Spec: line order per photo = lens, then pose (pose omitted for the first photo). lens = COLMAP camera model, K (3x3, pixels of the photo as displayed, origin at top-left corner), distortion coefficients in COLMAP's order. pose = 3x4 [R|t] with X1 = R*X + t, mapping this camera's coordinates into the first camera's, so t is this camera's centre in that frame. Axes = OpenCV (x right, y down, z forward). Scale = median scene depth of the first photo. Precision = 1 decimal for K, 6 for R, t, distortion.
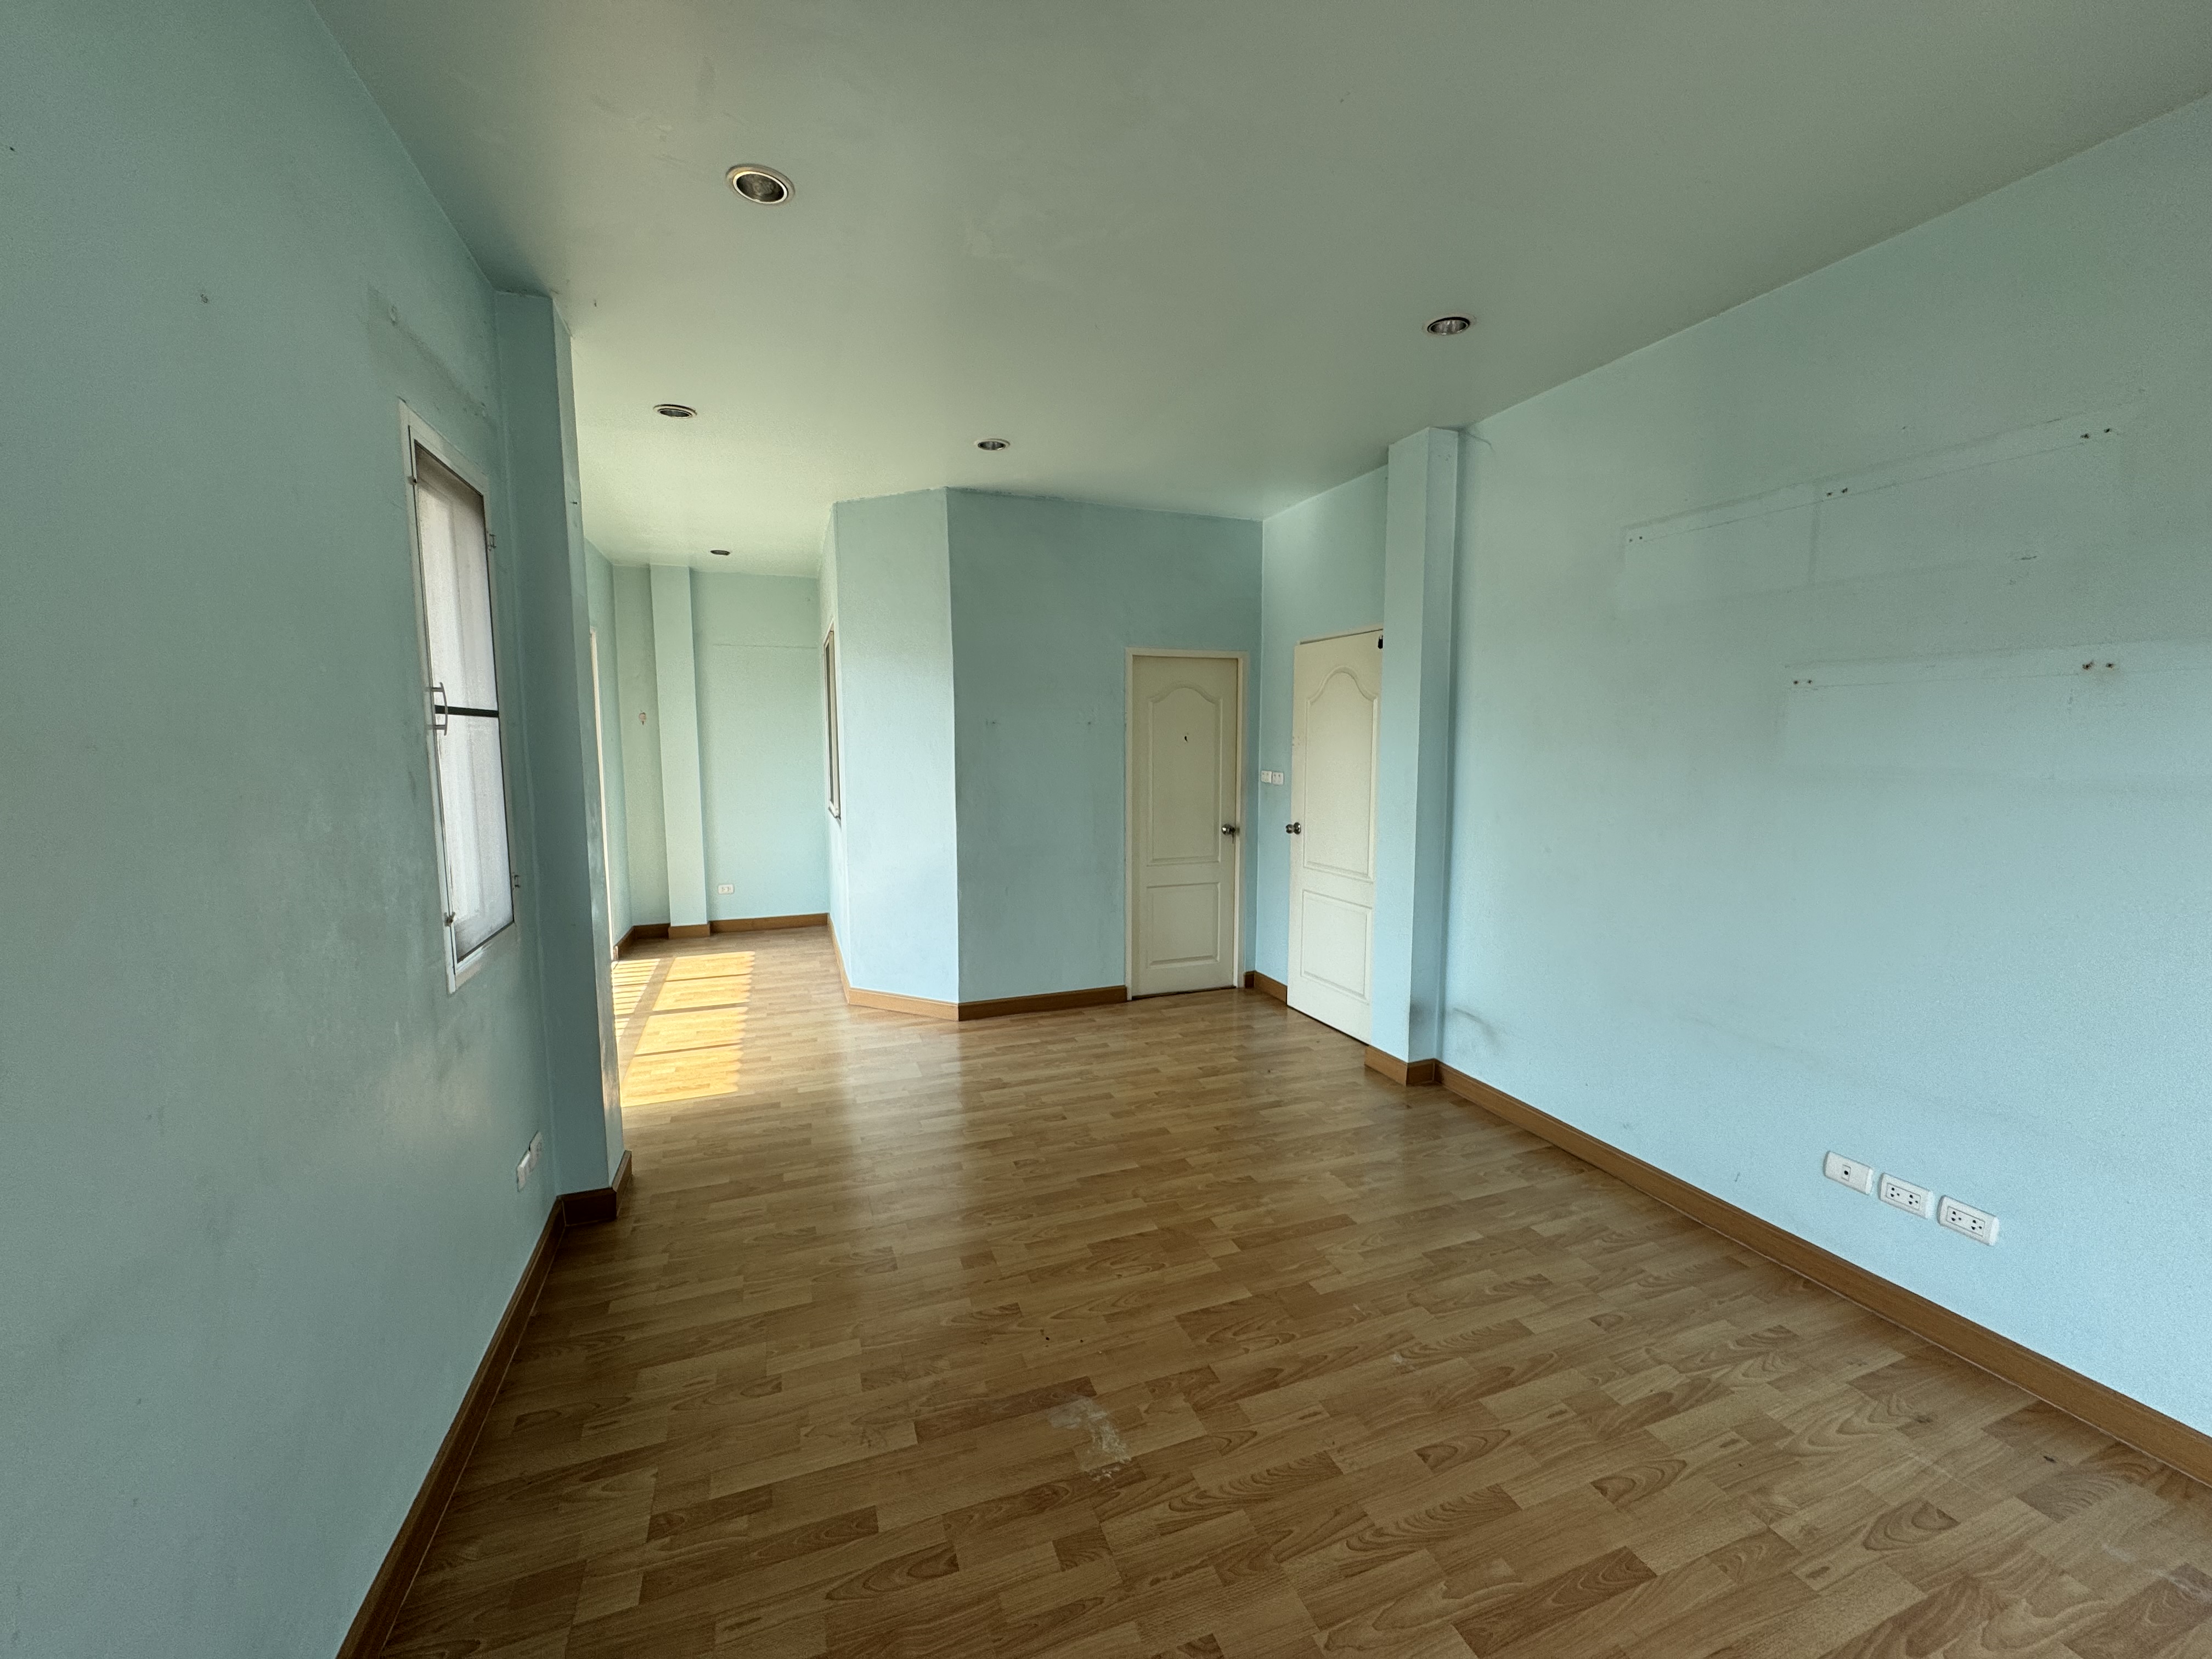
lens RADIAL K [[874.9, 0, 1104.2], [0, 874.9, 829.8], [0, 0, 1]] dist [-0.002180, 0.000126]
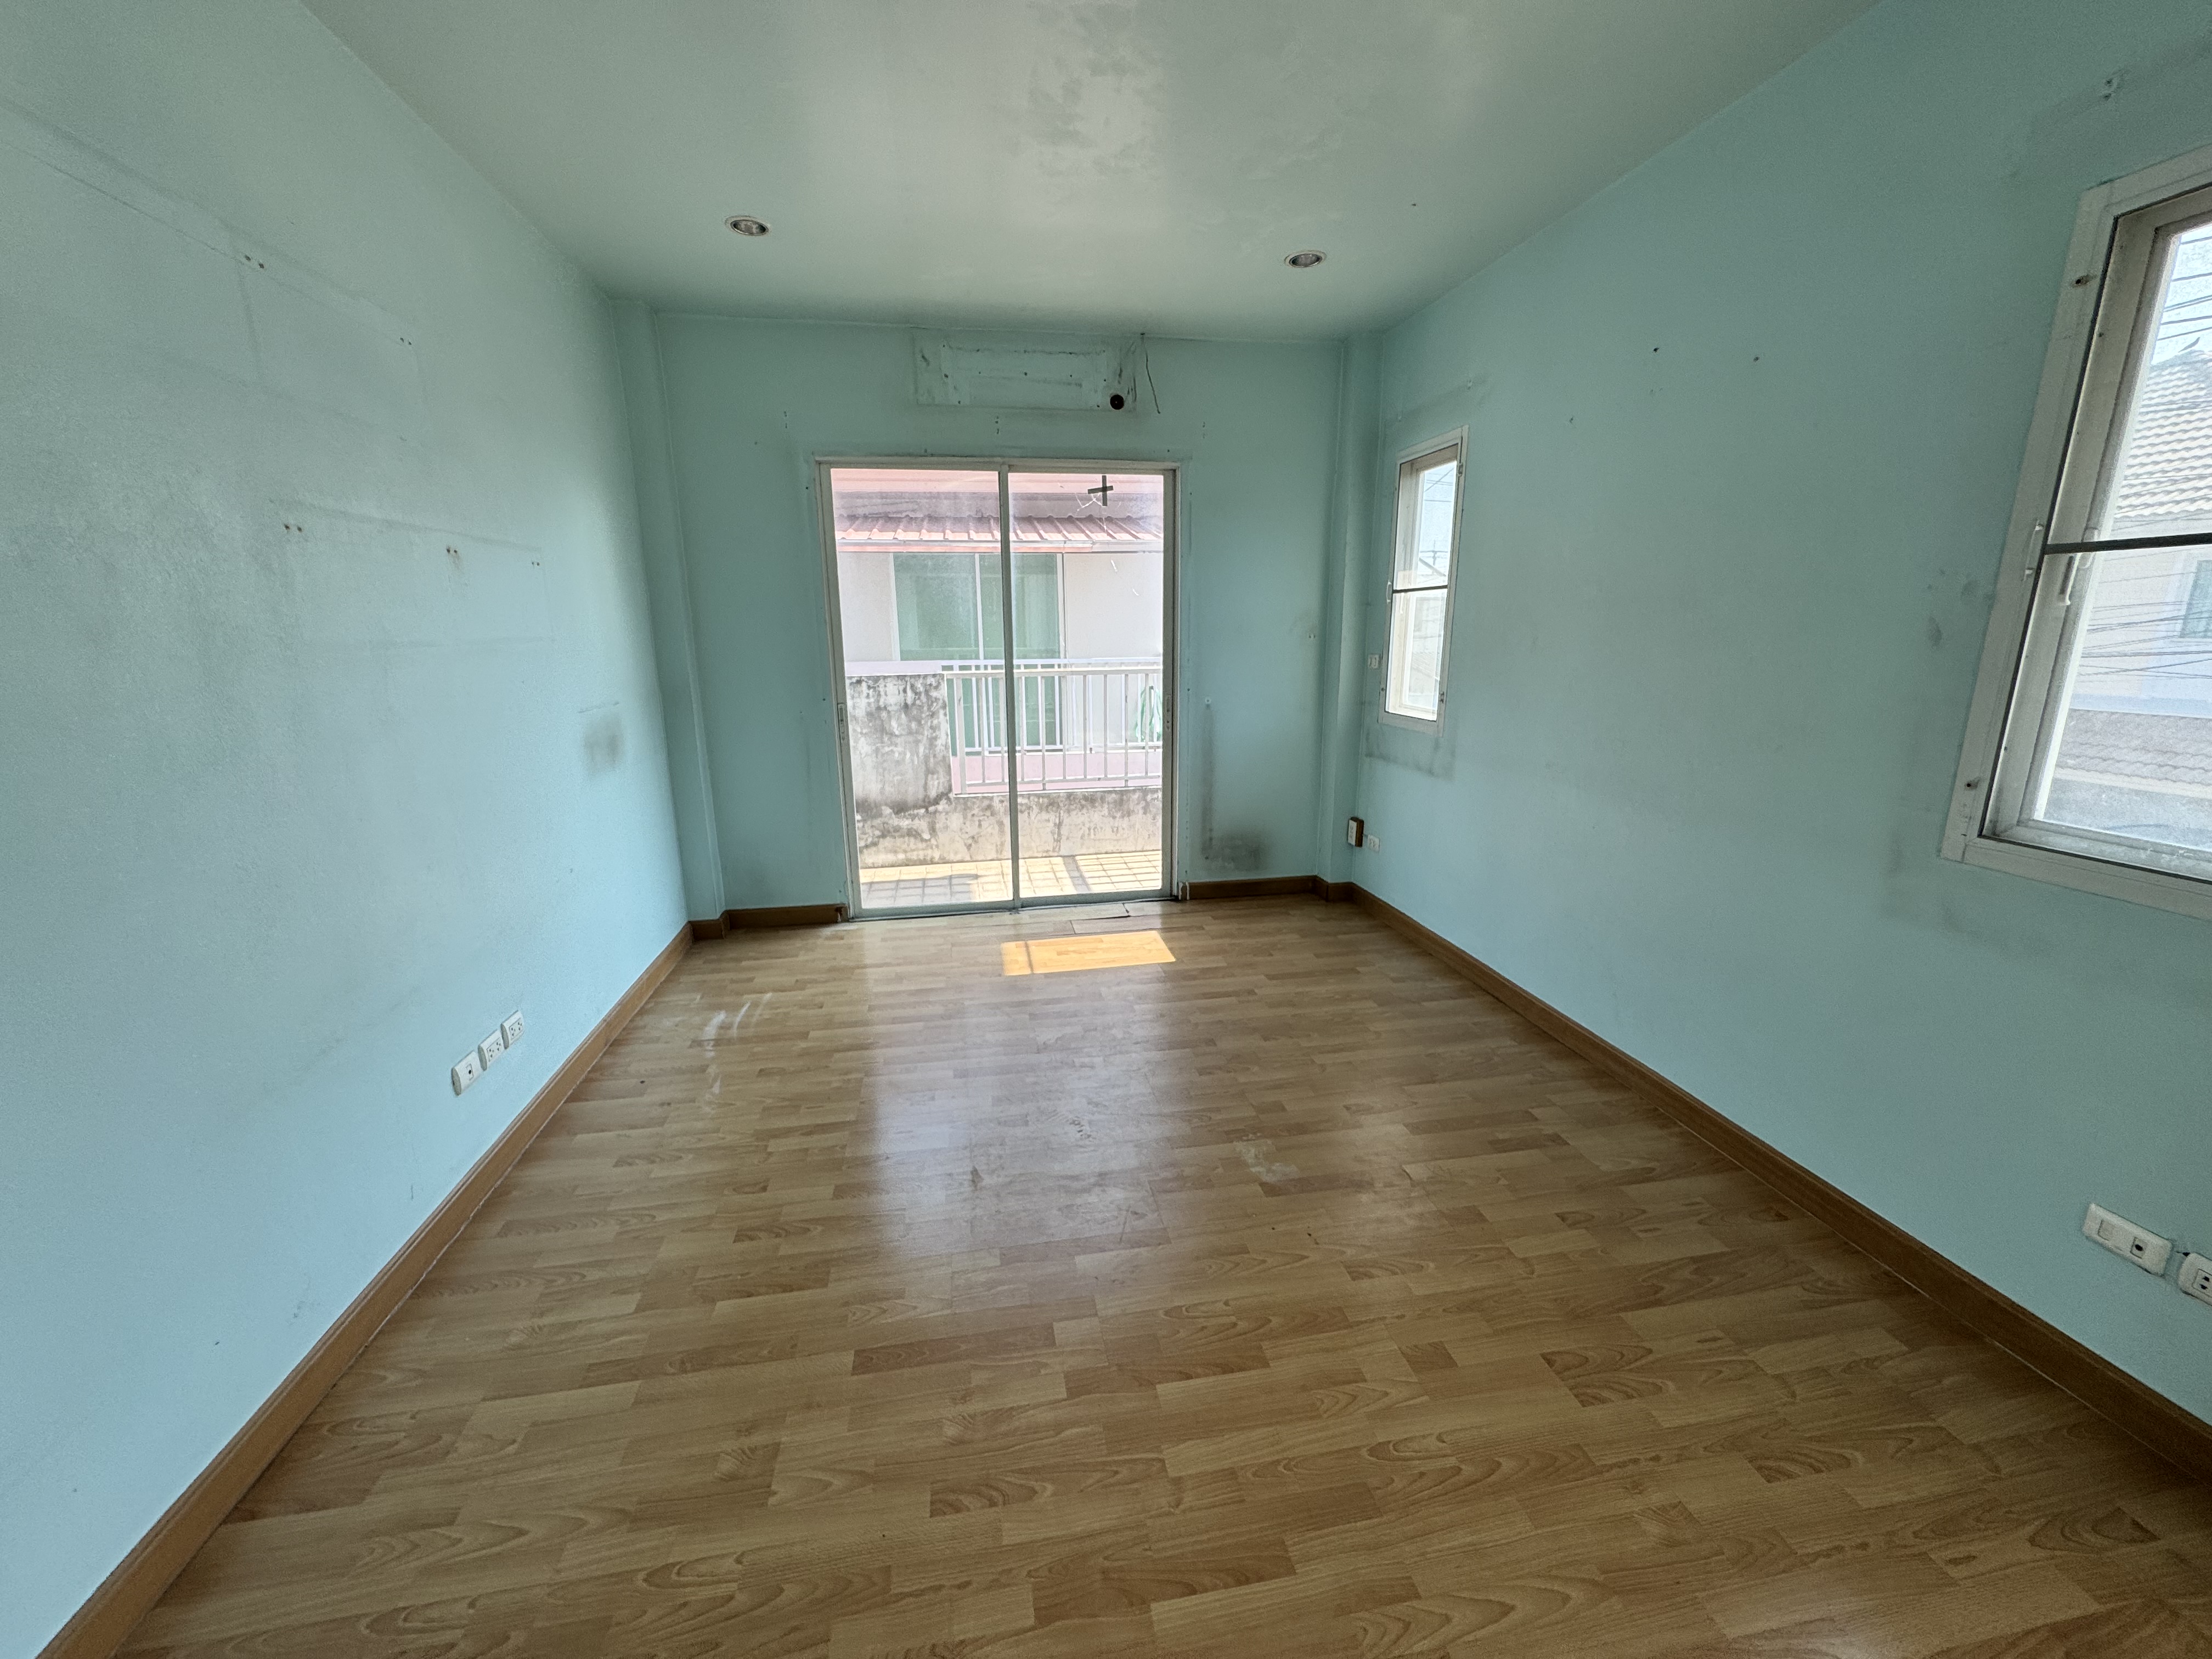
lens RADIAL K [[874.9, 0, 1104.8], [0, 874.9, 822.9], [0, 0, 1]] dist [-0.002180, 0.000126]
pose [[-0.982127, -0.034552, 0.185022, -0.004906], [0.029244, 0.943057, 0.331343, -0.159162], [-0.185935, 0.330831, -0.925191, 1.626887]]
